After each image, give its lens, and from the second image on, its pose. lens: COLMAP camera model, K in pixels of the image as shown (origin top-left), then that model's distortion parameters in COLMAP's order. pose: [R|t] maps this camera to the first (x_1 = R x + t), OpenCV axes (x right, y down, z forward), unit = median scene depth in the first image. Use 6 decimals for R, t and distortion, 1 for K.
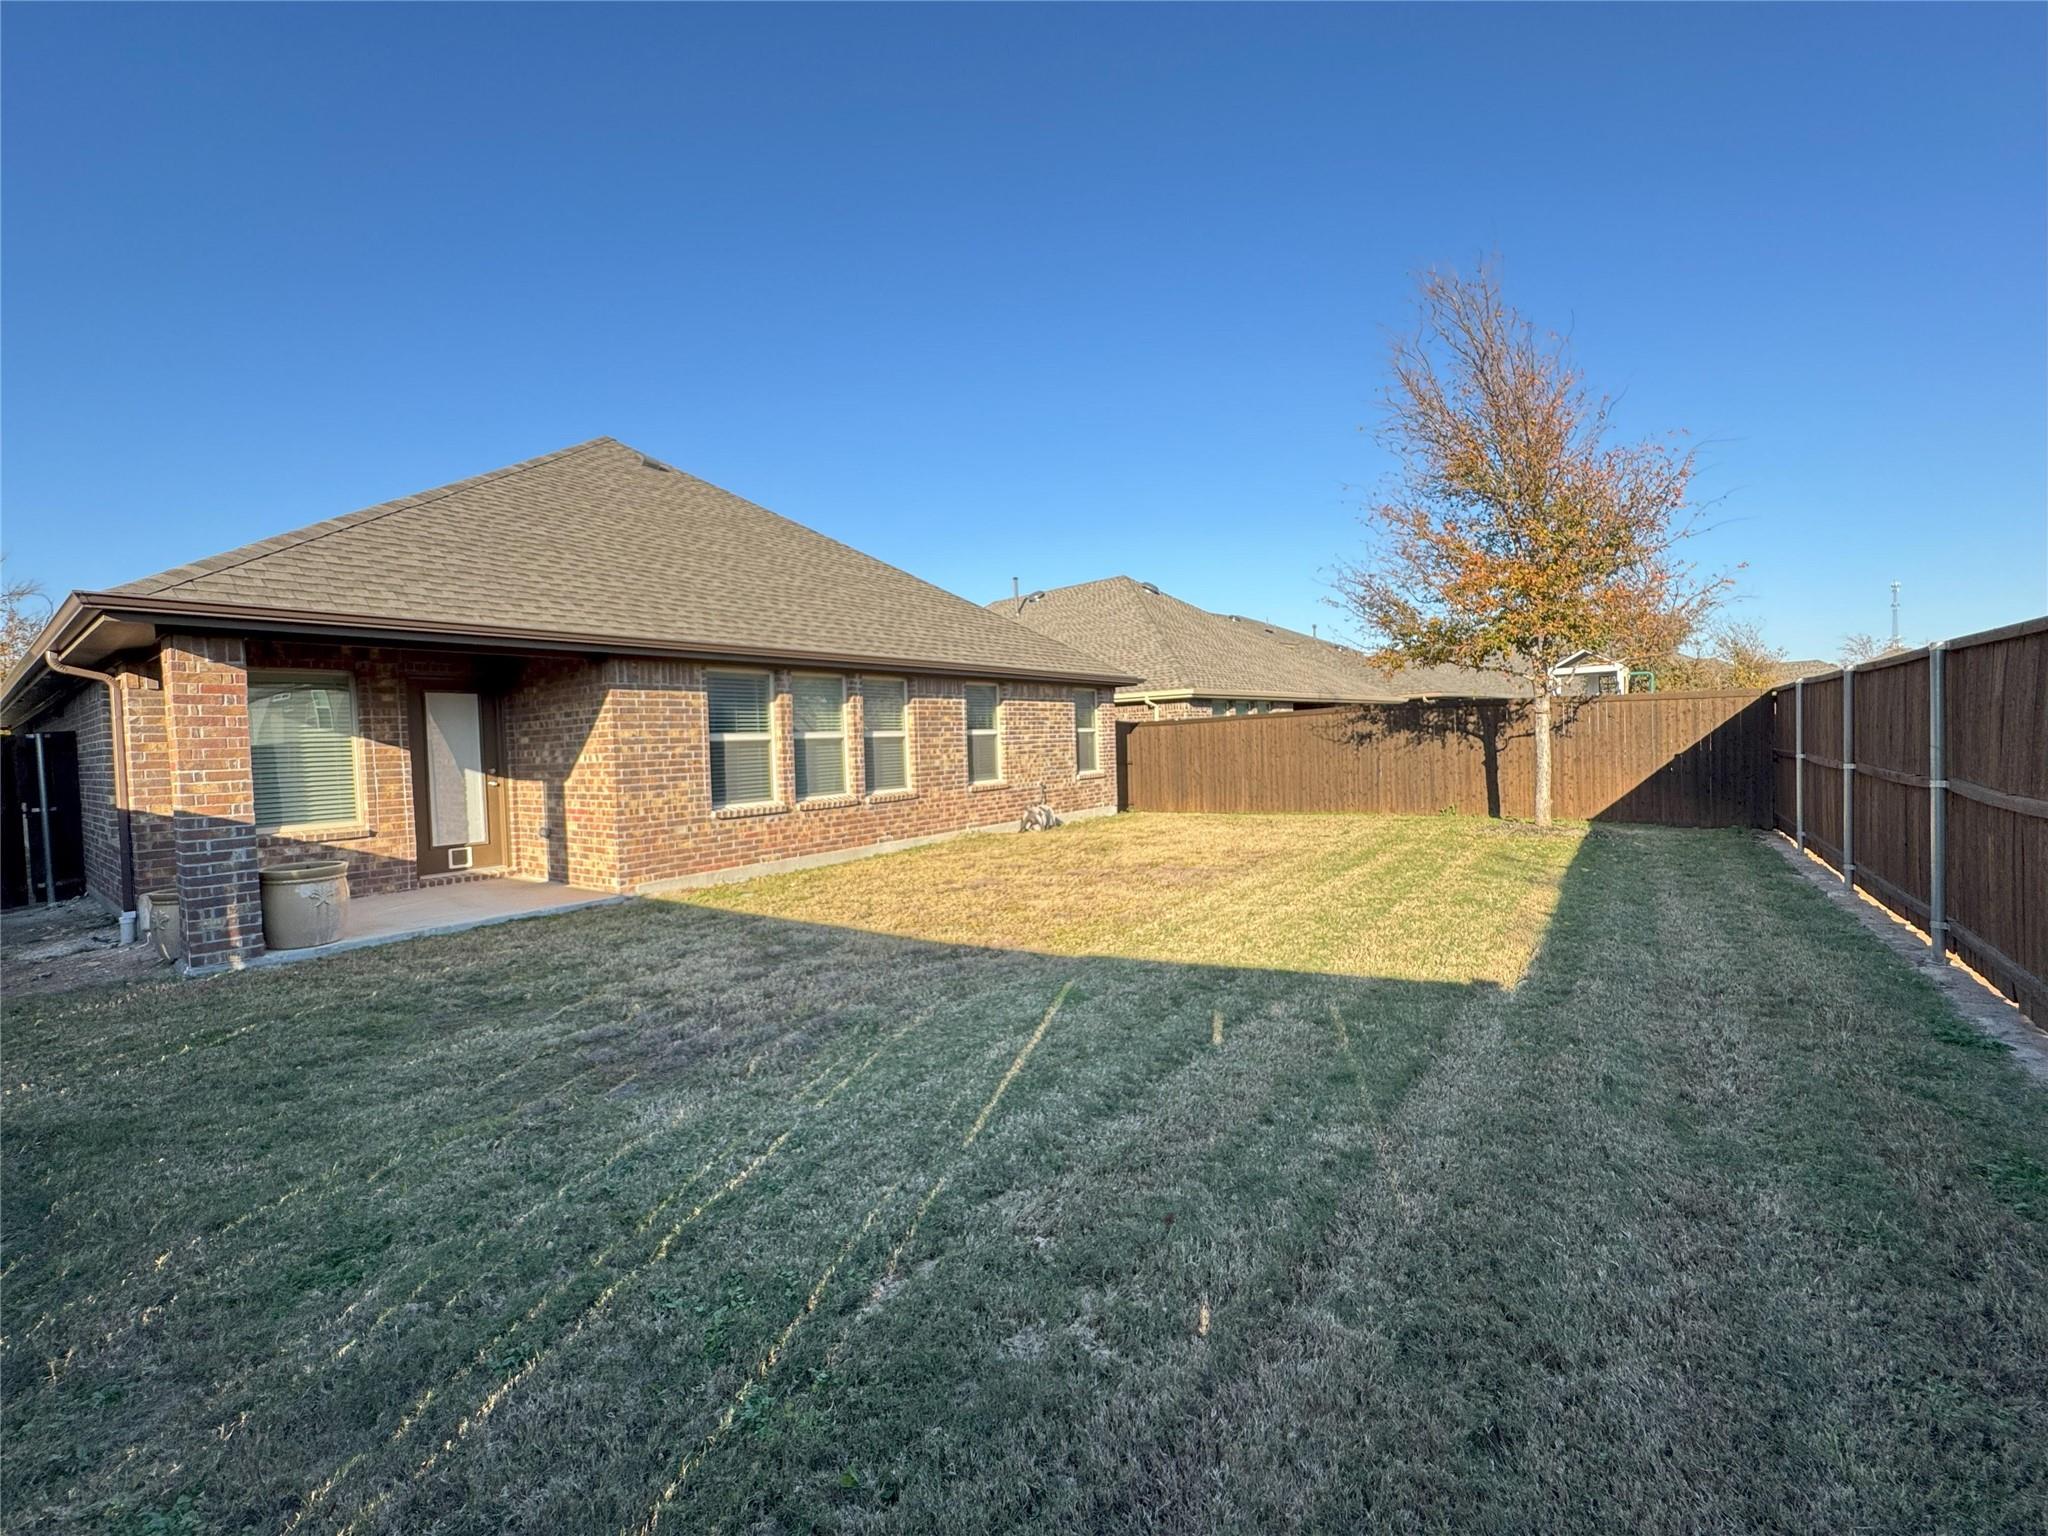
lens RADIAL K [[824.4, 0, 1022.3], [0, 824.4, 765.1], [0, 0, 1]] dist [0.000661, 0.000190]
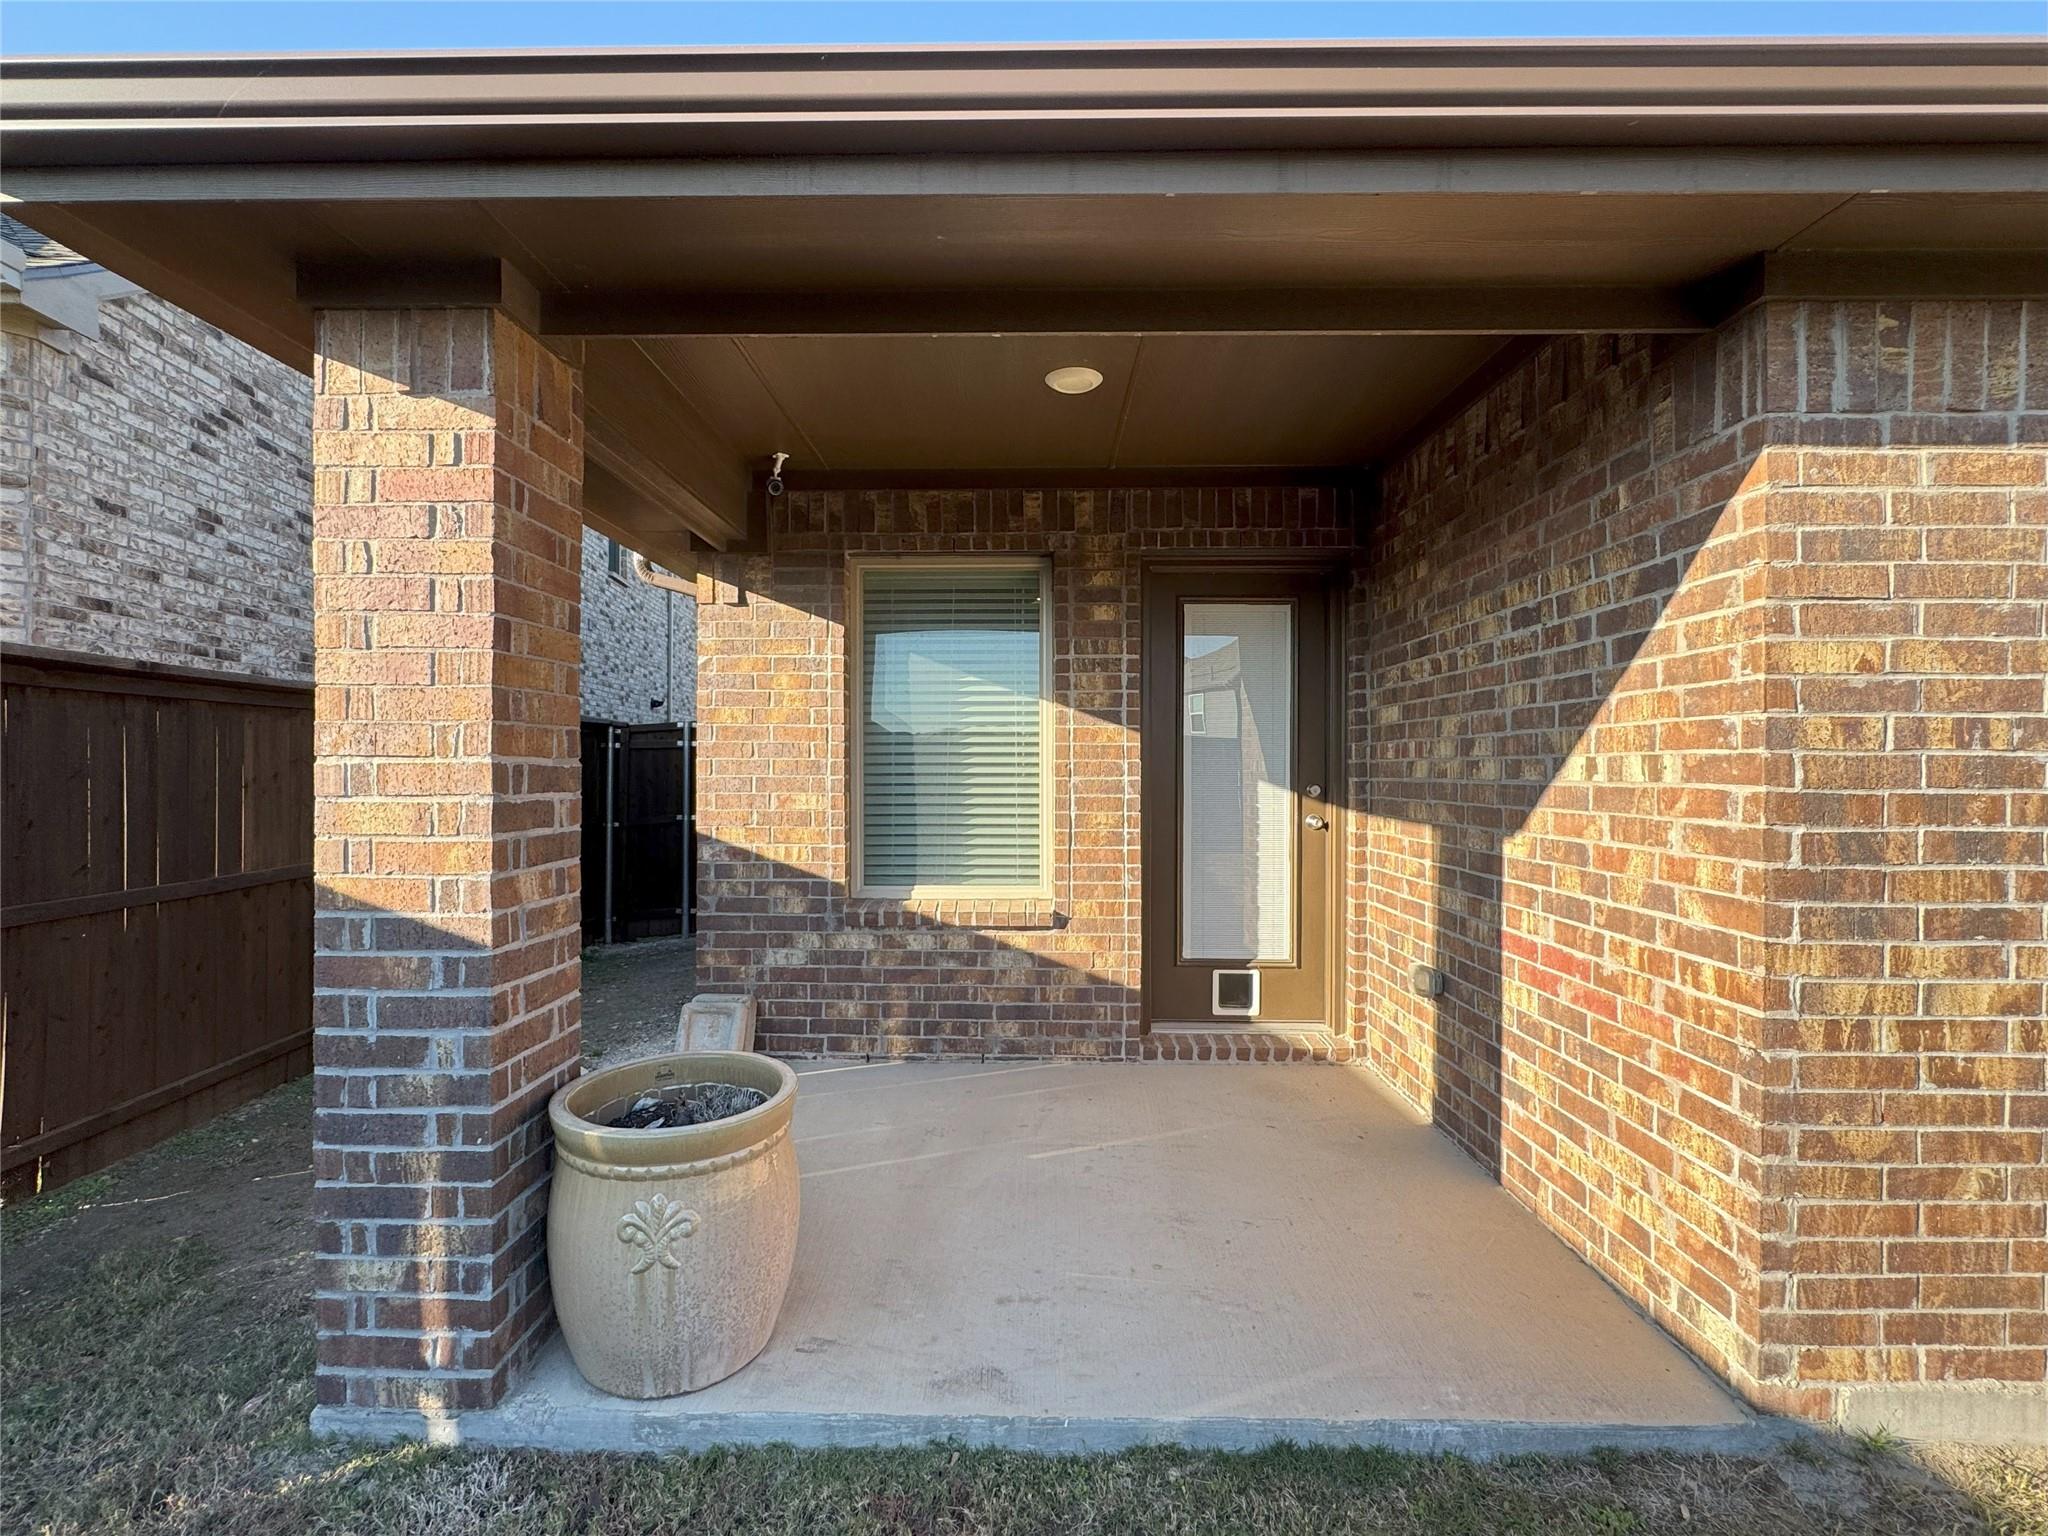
lens RADIAL K [[898.5, 0, 1022.7], [0, 898.5, 765.7], [0, 0, 1]] dist [-0.003710, -0.000928]
pose [[0.587137, 0.034983, -0.808731, -0.406658], [-0.045599, 0.998909, 0.010104, -0.003417], [0.808202, 0.030945, 0.588092, 0.686639]]
